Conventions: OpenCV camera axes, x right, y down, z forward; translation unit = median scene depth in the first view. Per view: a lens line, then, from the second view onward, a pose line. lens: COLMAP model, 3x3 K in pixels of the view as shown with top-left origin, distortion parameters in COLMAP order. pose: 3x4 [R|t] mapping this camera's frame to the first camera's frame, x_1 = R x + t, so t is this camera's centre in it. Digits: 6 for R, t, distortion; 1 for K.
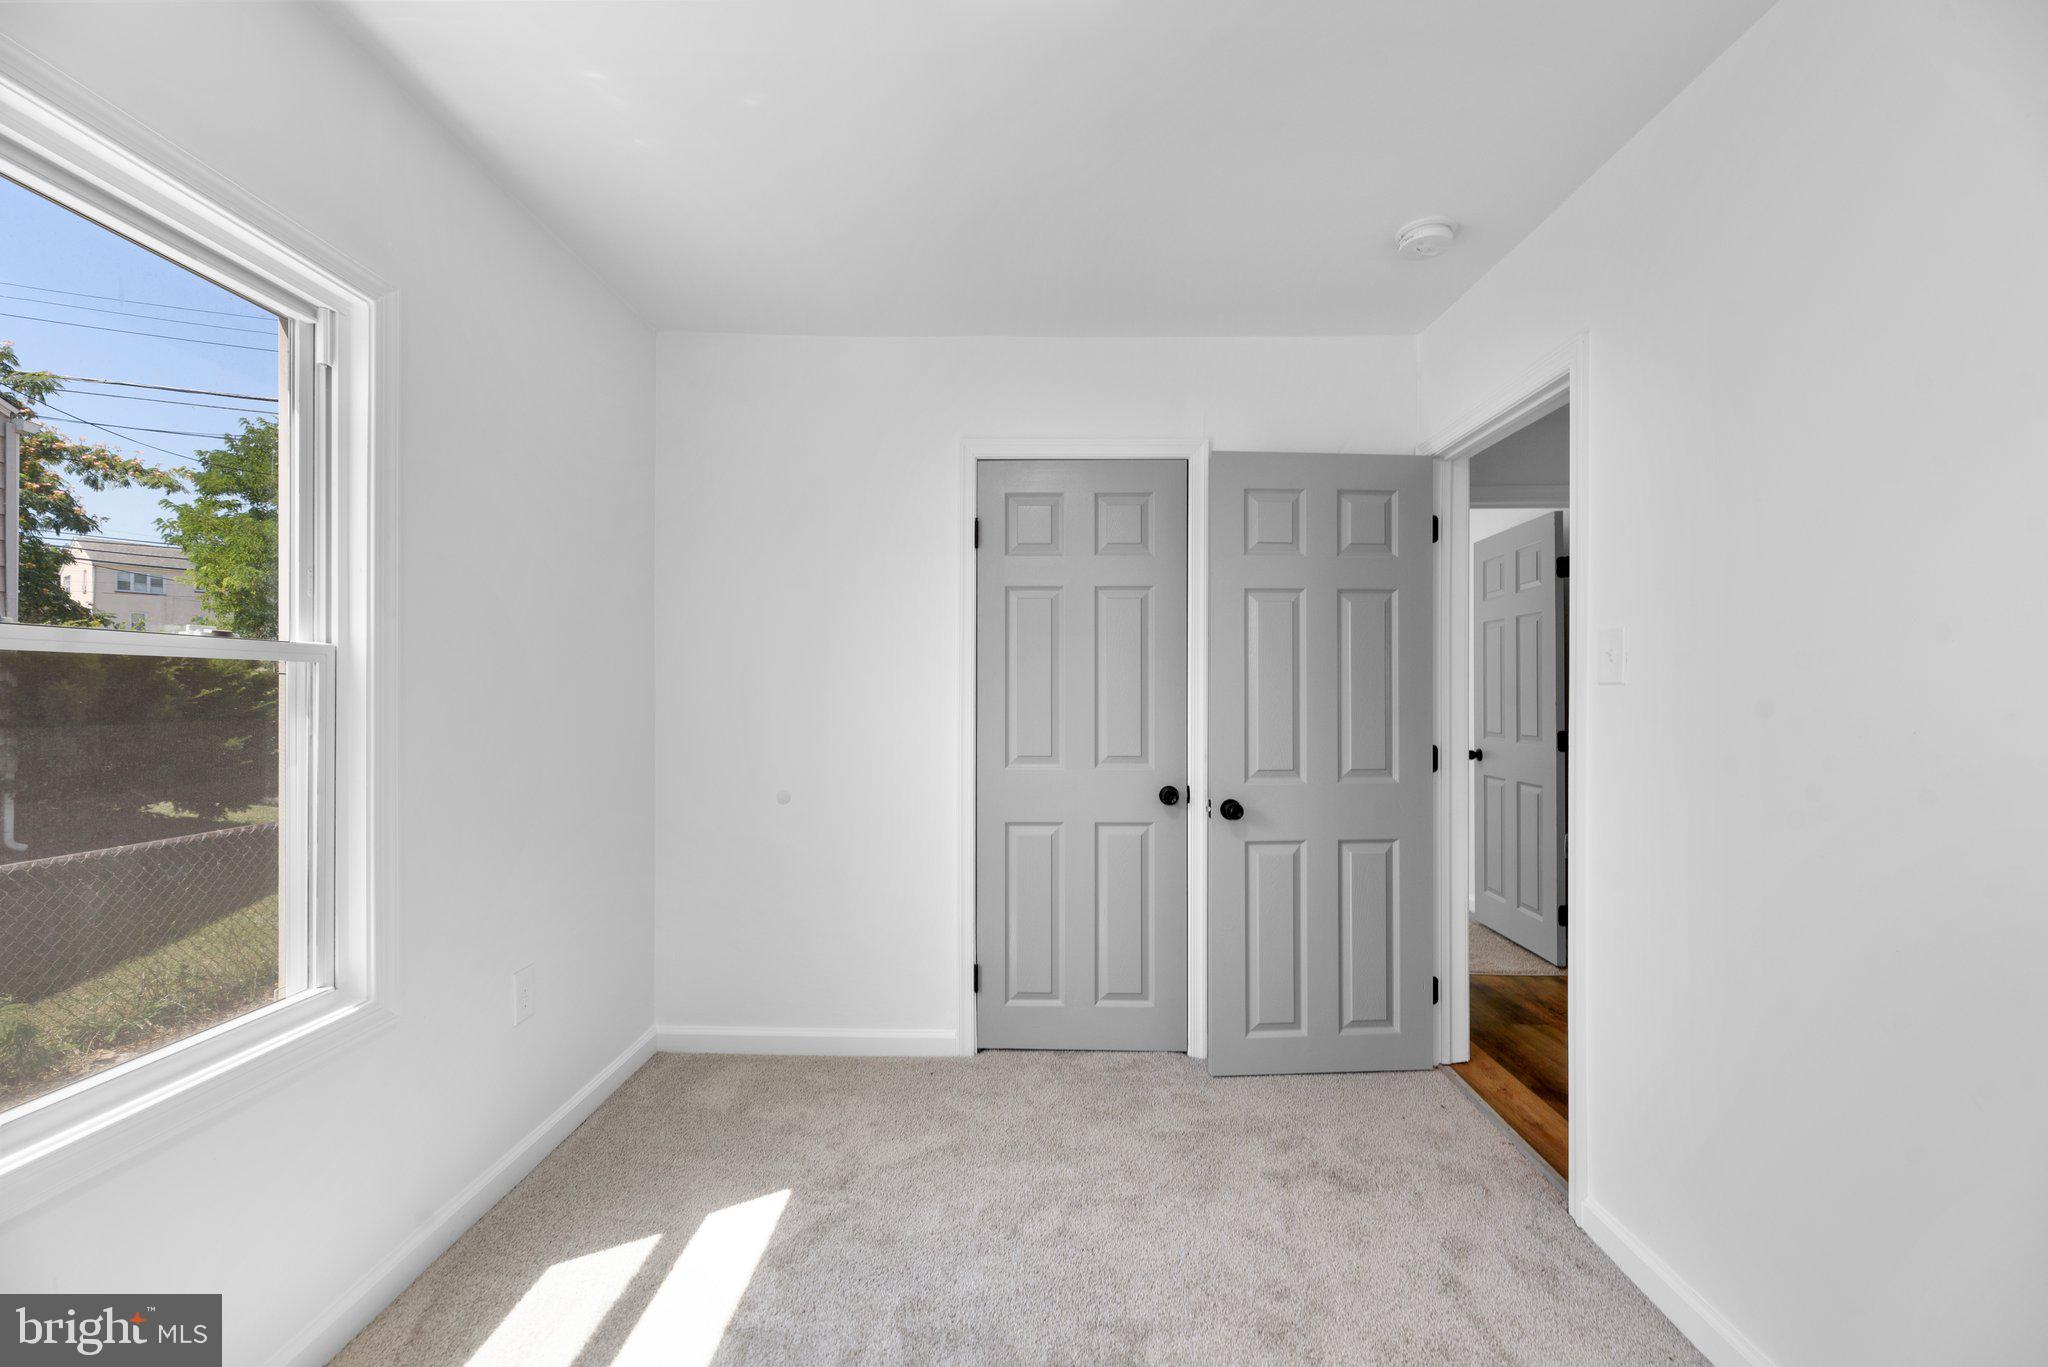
lens RADIAL K [[839.9, 0, 1027.2], [0, 839.9, 696.6], [0, 0, 1]] dist [0.000594, -0.000187]
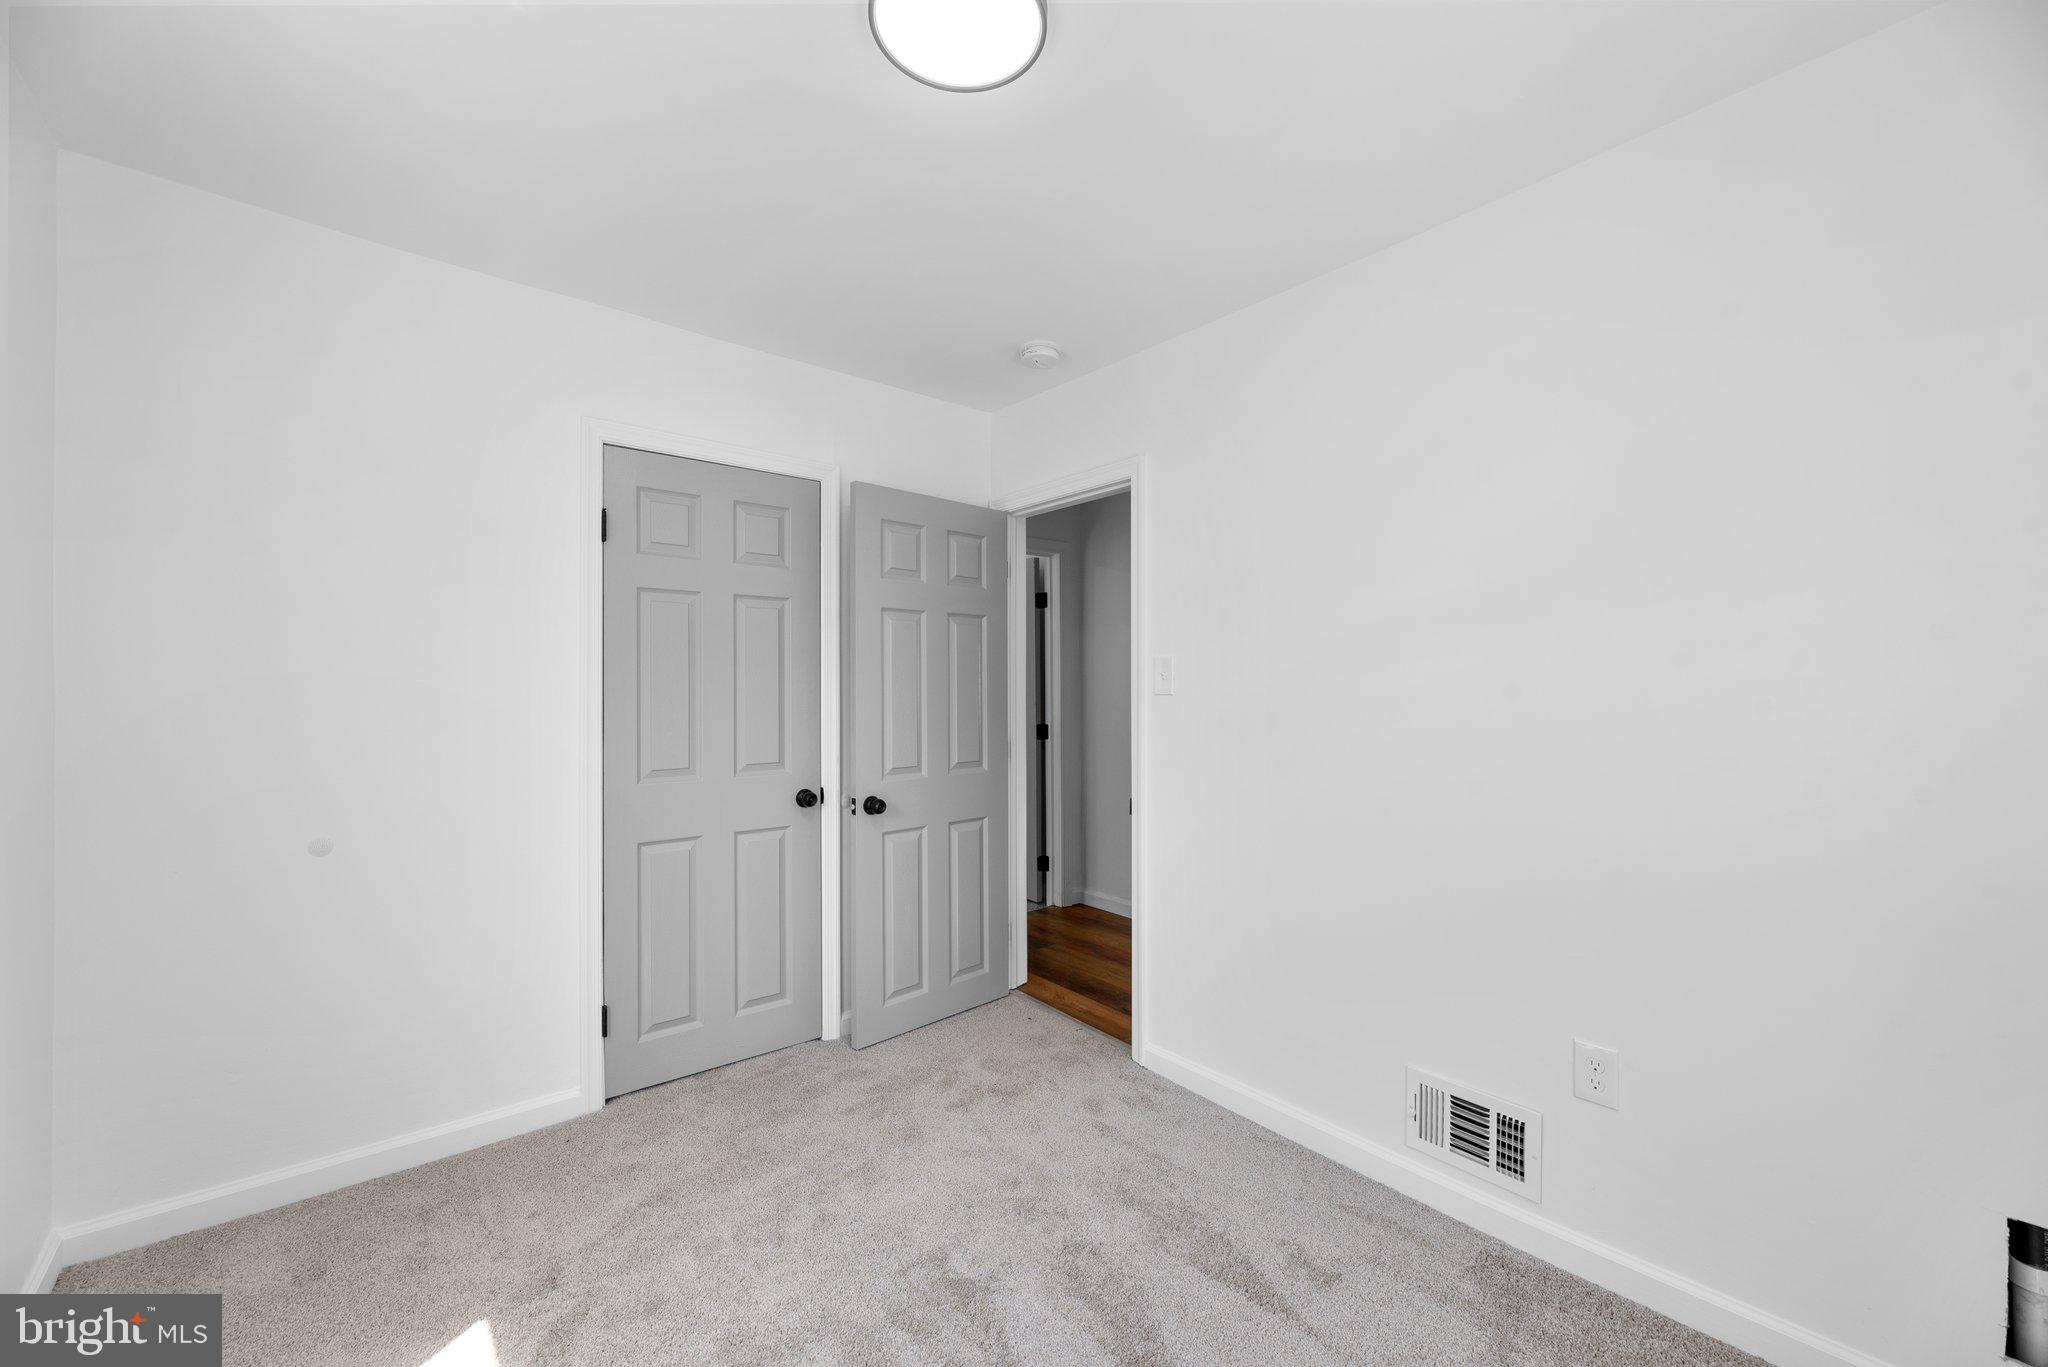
lens RADIAL K [[829.0, 0, 1033.9], [0, 829.0, 696.1], [0, 0, 1]] dist [0.001382, -0.000575]
pose [[0.749633, -0.007526, 0.661811, -0.319544], [0.008006, 0.999965, 0.002303, -0.010914], [-0.661806, 0.003572, 0.749667, 0.033679]]
